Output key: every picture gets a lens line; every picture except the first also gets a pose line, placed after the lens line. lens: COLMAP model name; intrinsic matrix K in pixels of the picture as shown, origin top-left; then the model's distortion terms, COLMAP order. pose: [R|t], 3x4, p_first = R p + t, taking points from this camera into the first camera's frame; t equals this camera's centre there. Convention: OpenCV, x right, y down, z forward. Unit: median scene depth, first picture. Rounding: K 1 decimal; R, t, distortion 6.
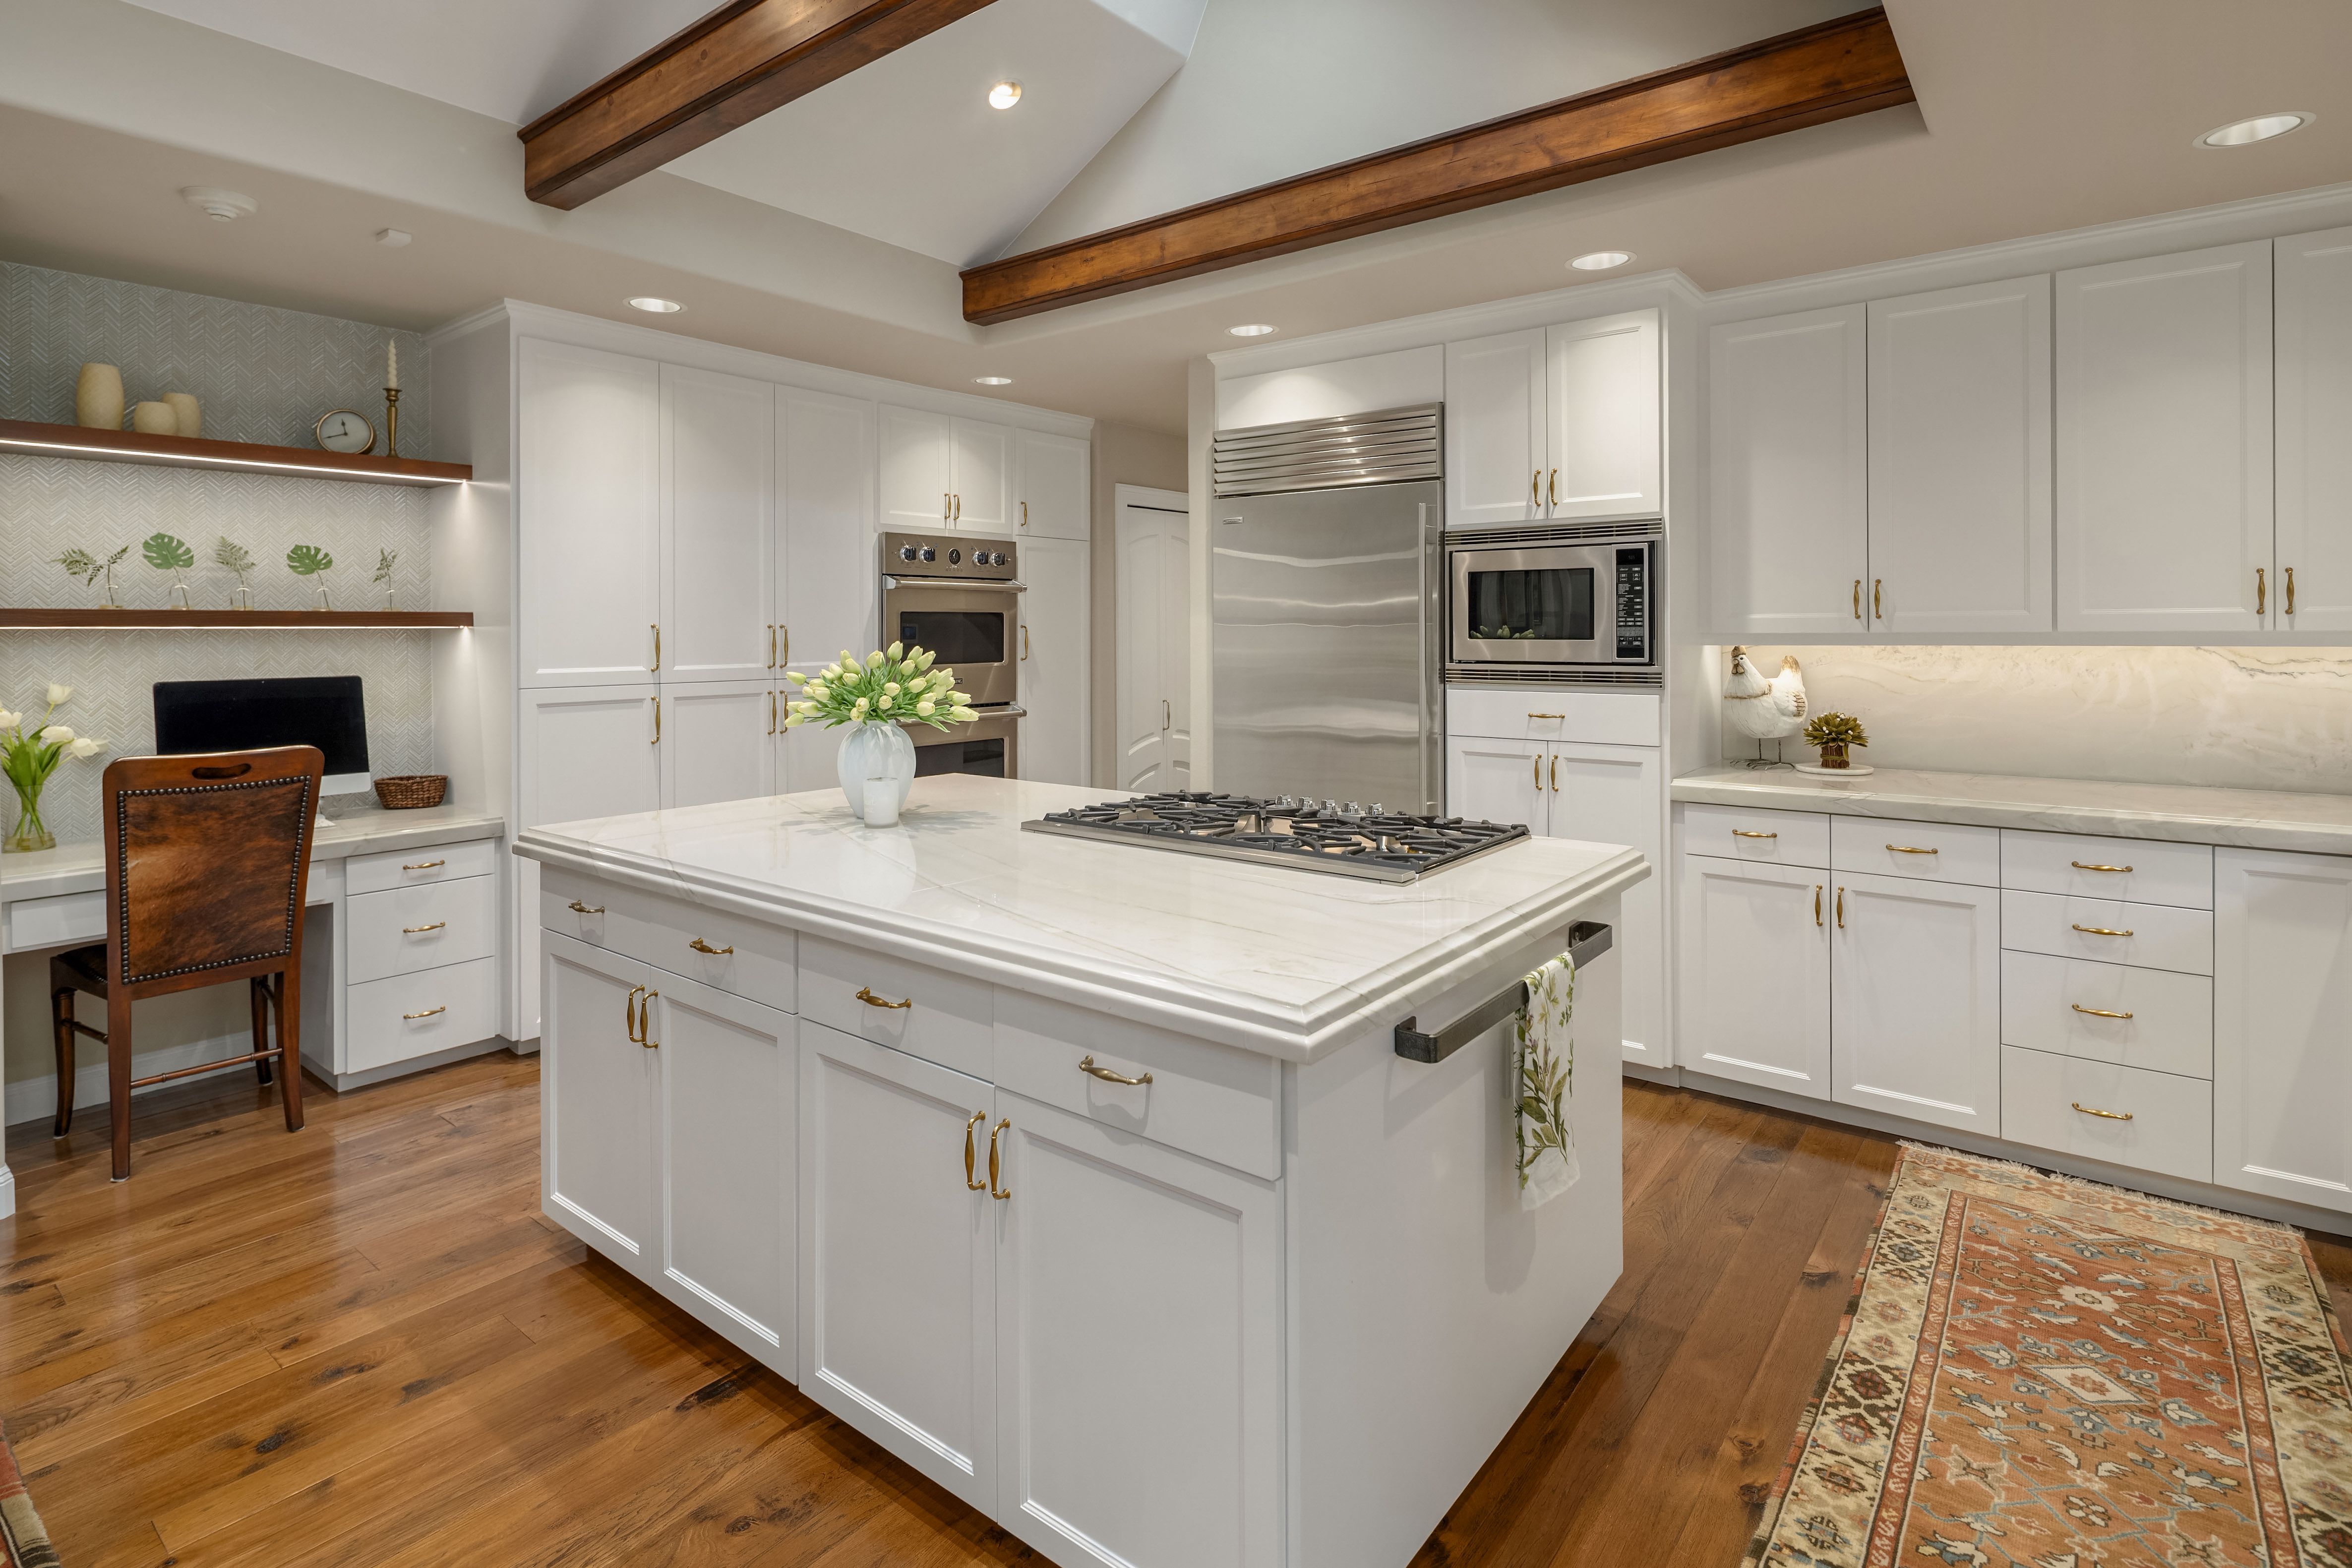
lens RADIAL K [[1171.0, 0, 1142.2], [0, 1171.0, 625.5], [0, 0, 1]] dist [0.002309, -0.002403]
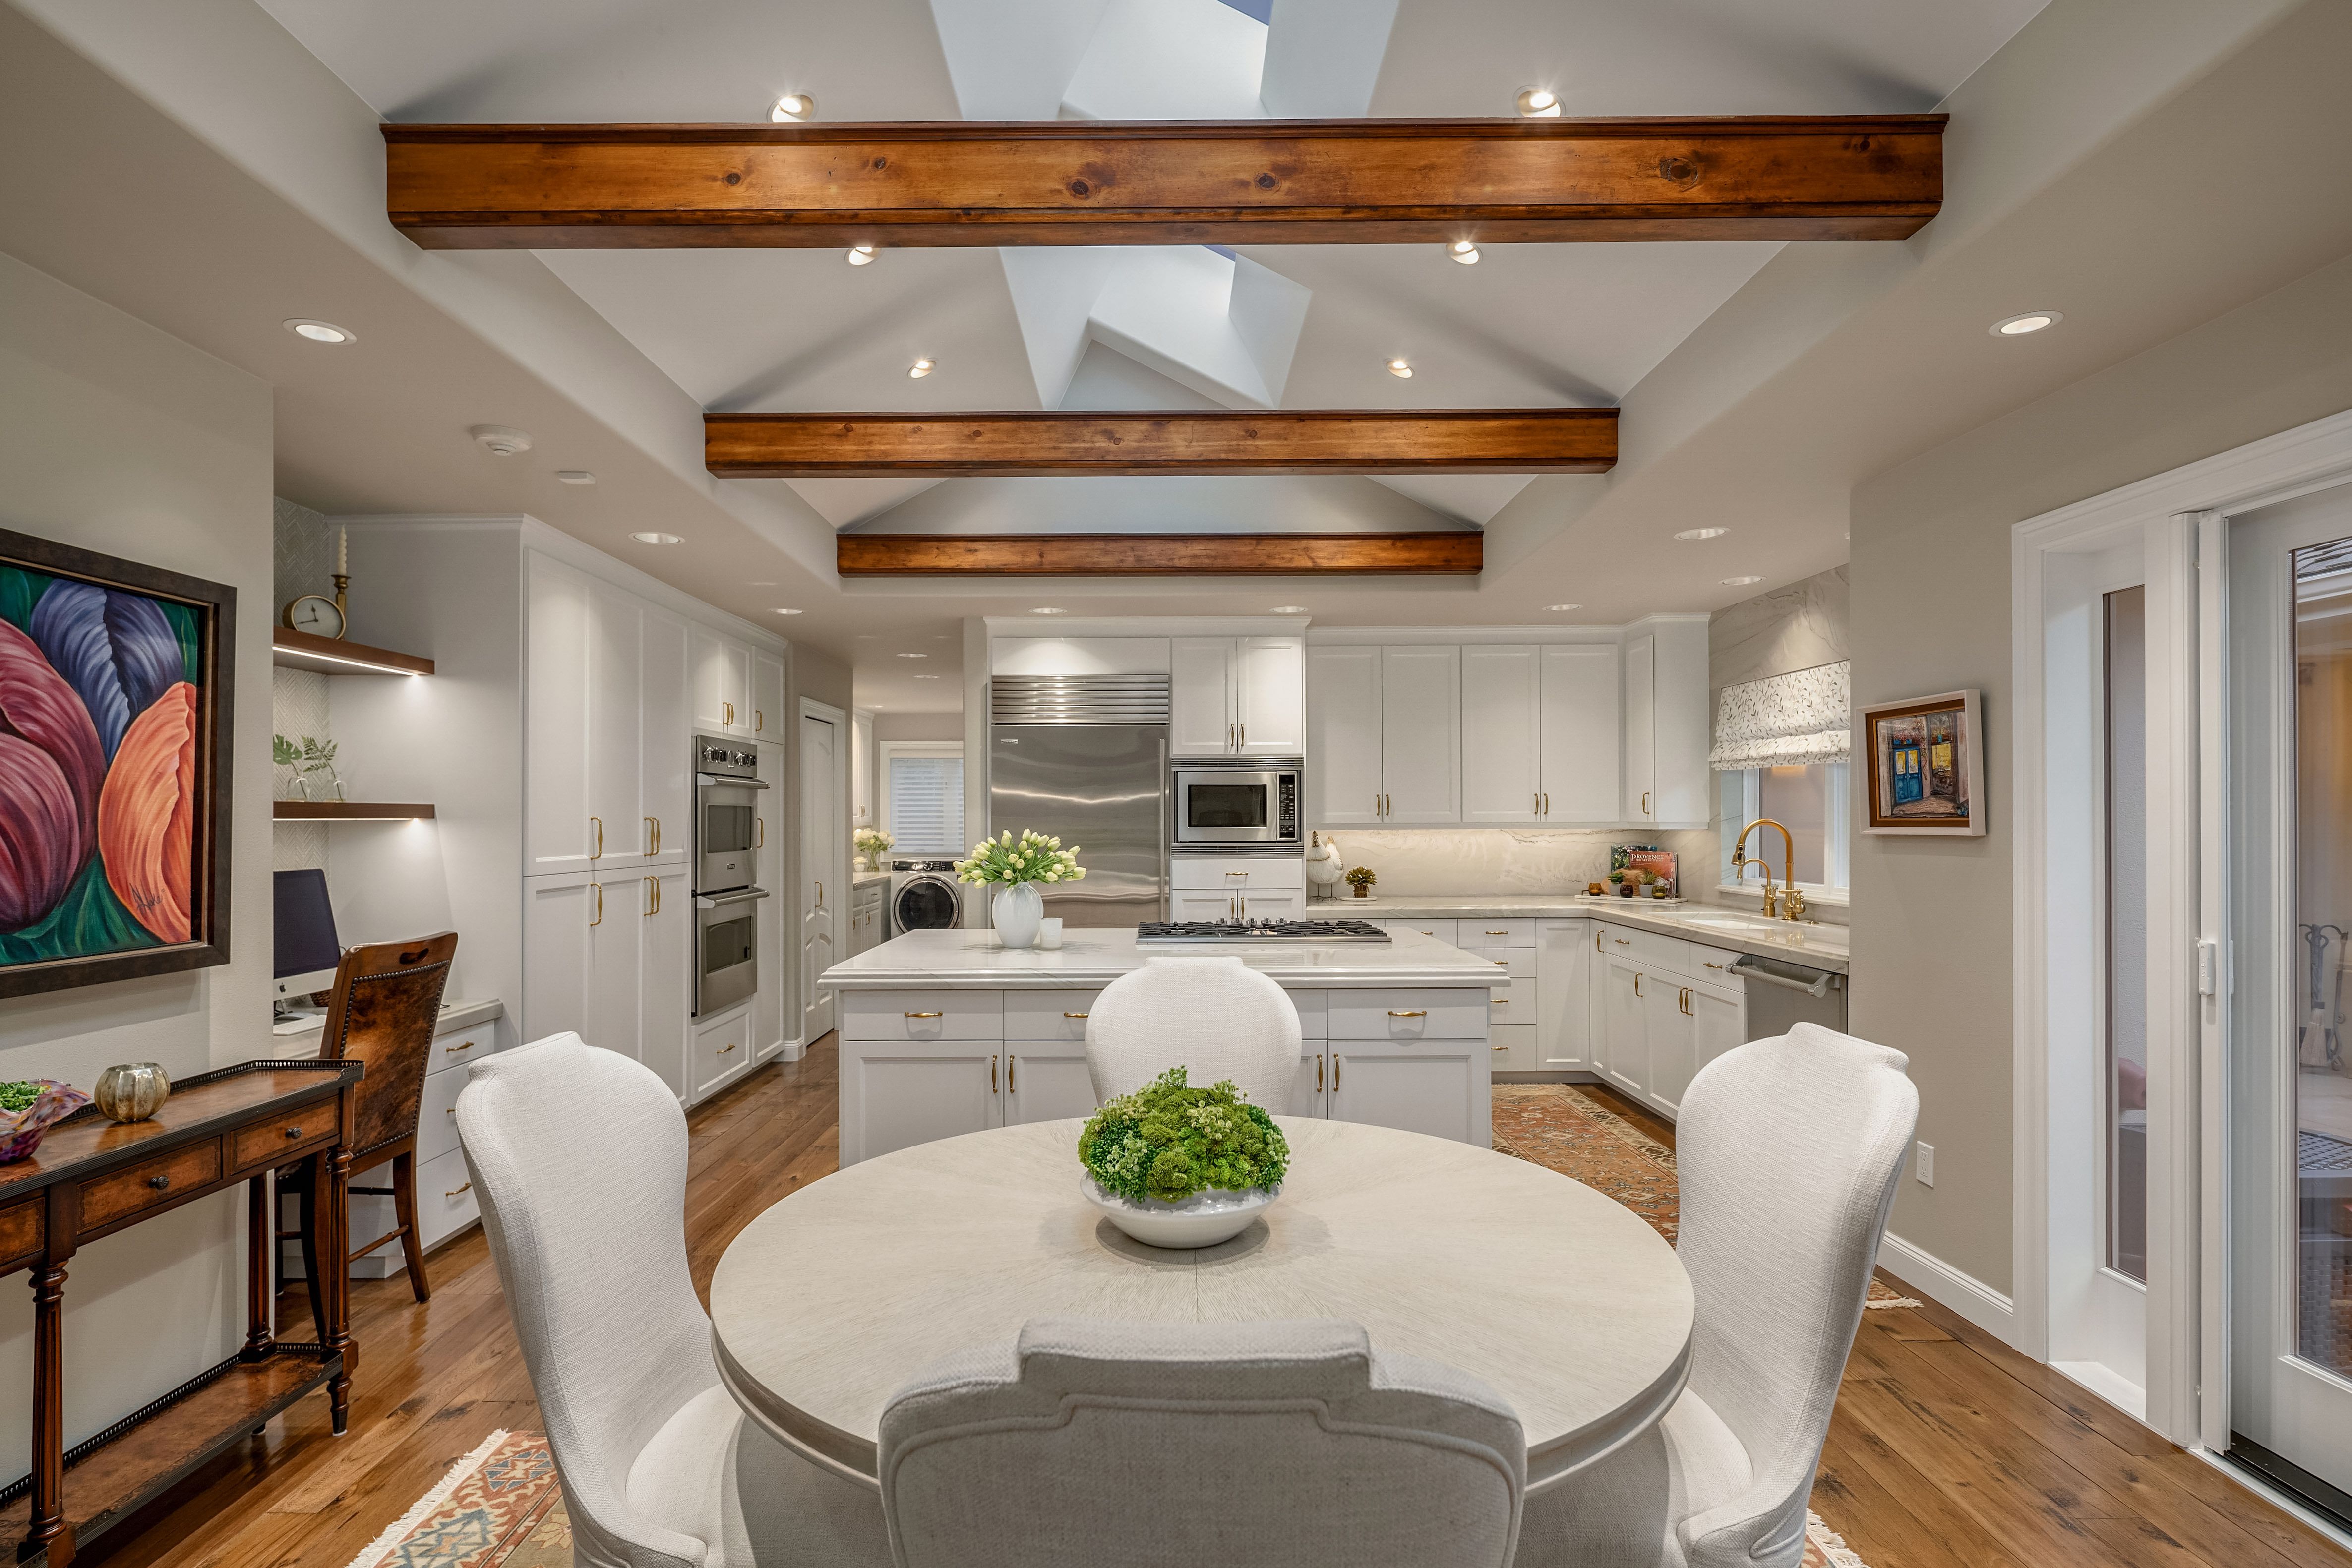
lens RADIAL K [[1142.1, 0, 1169.9], [0, 1142.1, 803.2], [0, 0, 1]] dist [-0.001828, -0.000429]
pose [[0.774556, 0.009927, 0.632427, -0.778667], [-0.001077, 0.999896, -0.014376, 0.001102], [-0.632504, 0.010454, 0.774486, -0.190649]]
